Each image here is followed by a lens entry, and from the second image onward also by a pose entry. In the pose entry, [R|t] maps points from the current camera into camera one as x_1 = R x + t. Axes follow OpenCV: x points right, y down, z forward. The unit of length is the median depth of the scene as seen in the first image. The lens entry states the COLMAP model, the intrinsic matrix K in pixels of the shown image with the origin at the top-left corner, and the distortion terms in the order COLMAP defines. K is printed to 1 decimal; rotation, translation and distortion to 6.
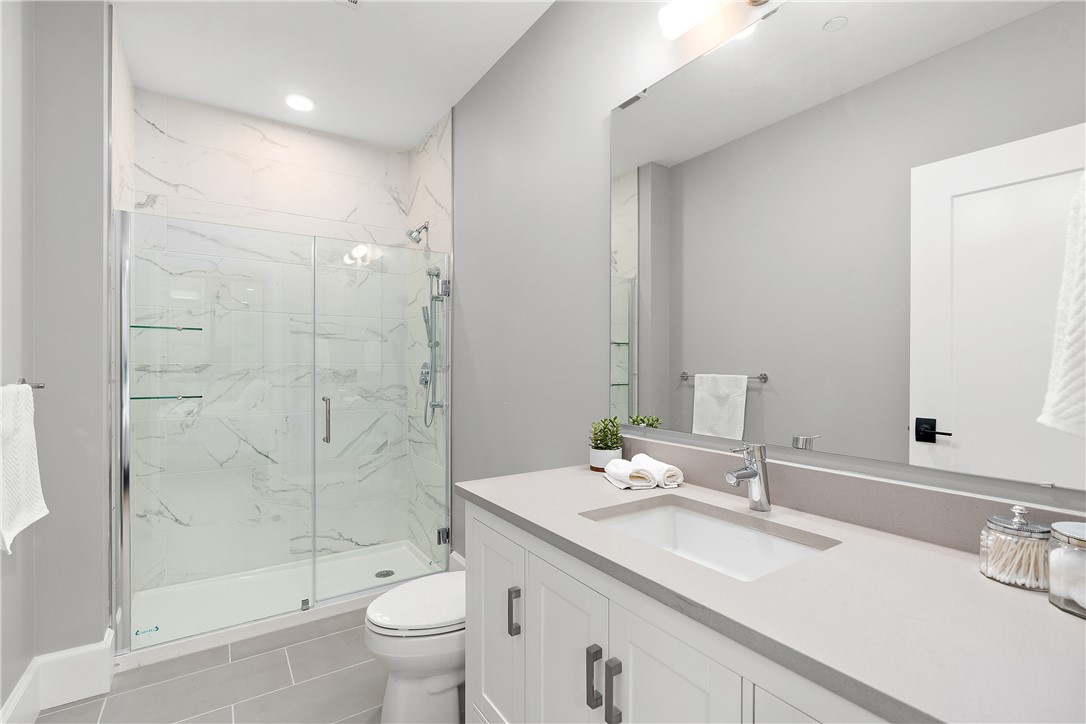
lens RADIAL K [[490.5, 0, 539.2], [0, 490.5, 363.5], [0, 0, 1]] dist [-0.010383, 0.000940]
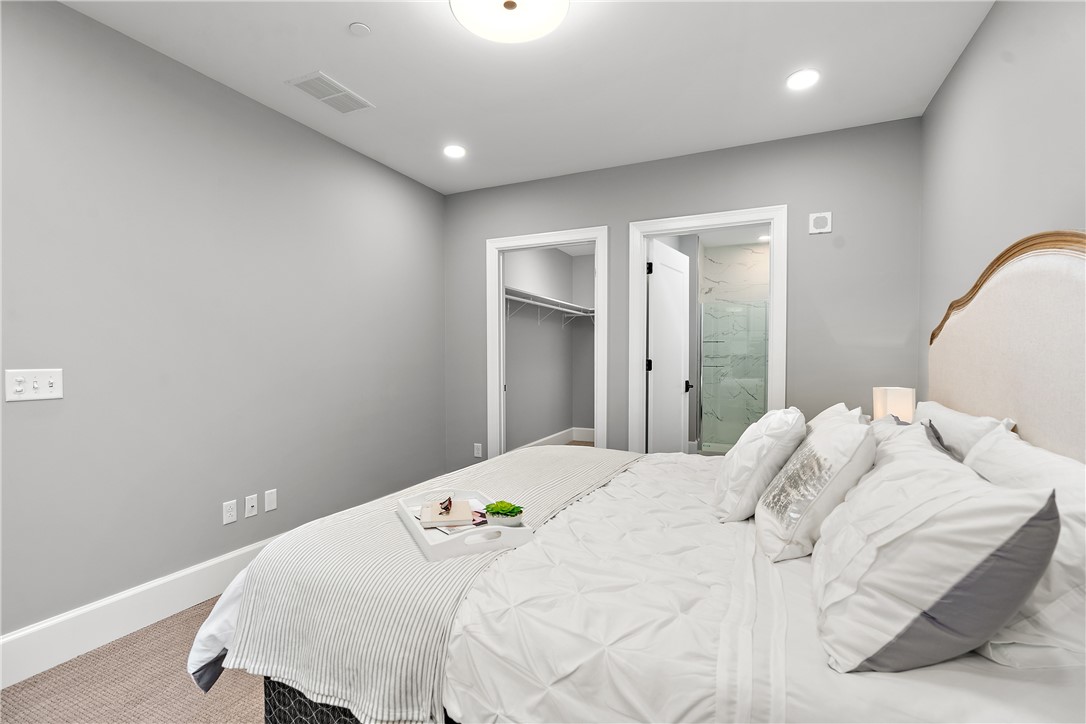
lens RADIAL K [[490.5, 0, 539.2], [0, 490.5, 363.5], [0, 0, 1]] dist [-0.010383, 0.000940]
pose [[0.527996, 0.012885, -0.849149, 0.832307], [-0.003250, 0.999908, 0.013152, 0.011700], [0.849241, -0.004185, 0.527989, -1.016643]]
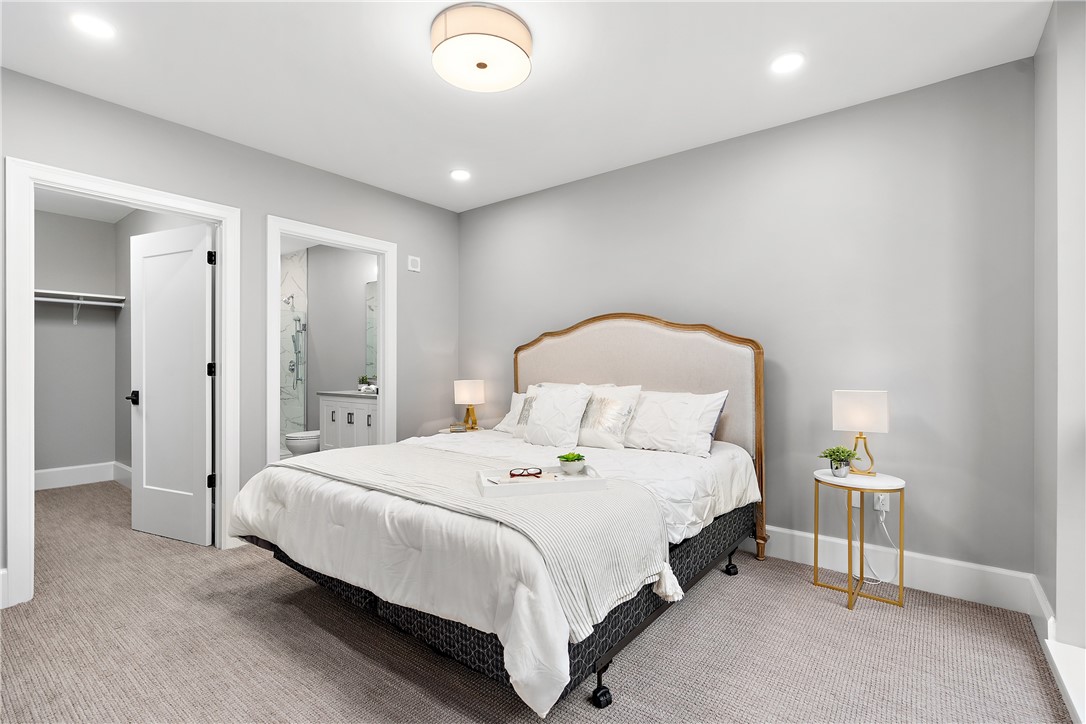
lens RADIAL K [[490.5, 0, 539.2], [0, 490.5, 363.5], [0, 0, 1]] dist [-0.010383, 0.000940]
pose [[0.947816, -0.000142, 0.318819, 0.116049], [0.001435, 0.999992, -0.003822, 0.022557], [-0.318816, 0.004080, 0.947808, -1.453239]]
